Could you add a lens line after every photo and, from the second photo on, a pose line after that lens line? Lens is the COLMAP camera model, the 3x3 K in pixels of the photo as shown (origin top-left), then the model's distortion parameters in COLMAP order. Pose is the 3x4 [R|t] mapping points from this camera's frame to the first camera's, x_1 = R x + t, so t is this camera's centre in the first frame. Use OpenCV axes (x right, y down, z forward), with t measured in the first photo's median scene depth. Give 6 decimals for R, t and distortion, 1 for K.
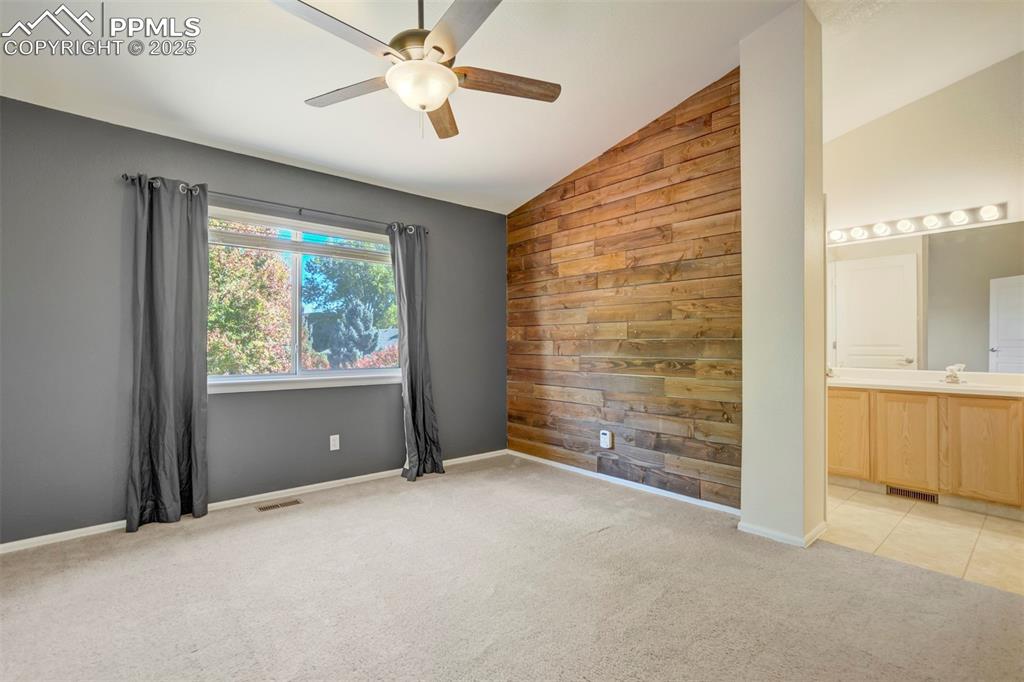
lens RADIAL K [[476.8, 0, 508.3], [0, 476.8, 345.5], [0, 0, 1]] dist [-0.021830, 0.008869]
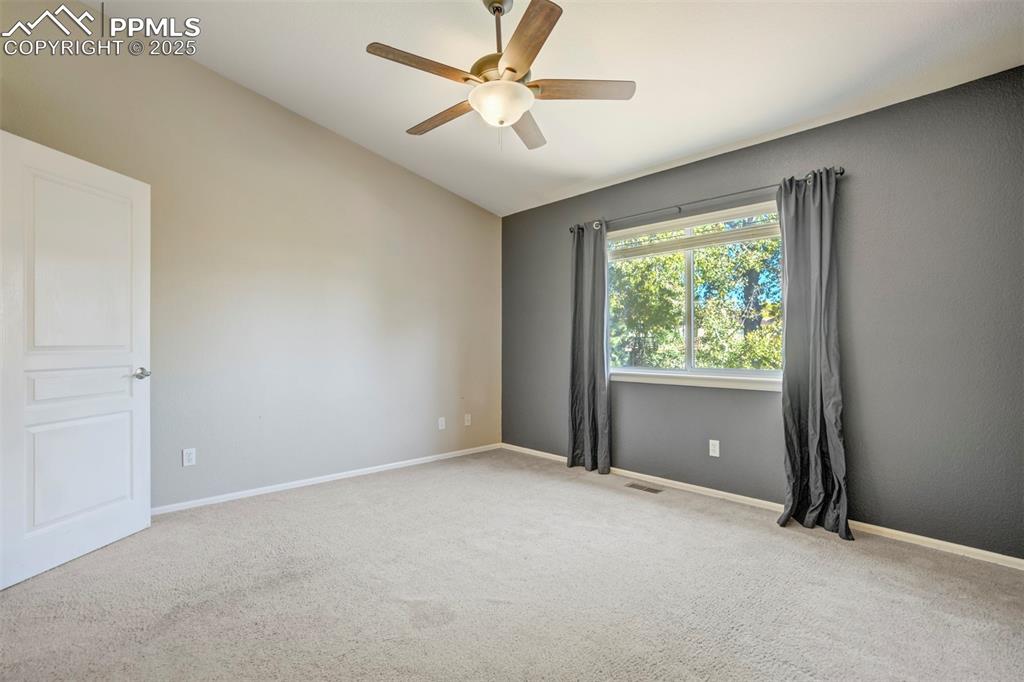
lens RADIAL K [[476.8, 0, 511.1], [0, 476.8, 340.1], [0, 0, 1]] dist [-0.021830, 0.008869]
pose [[0.036351, -0.014565, -0.999233, 0.578224], [-0.007973, 0.999858, -0.014864, 0.015019], [0.999307, 0.008508, 0.036230, 0.625356]]
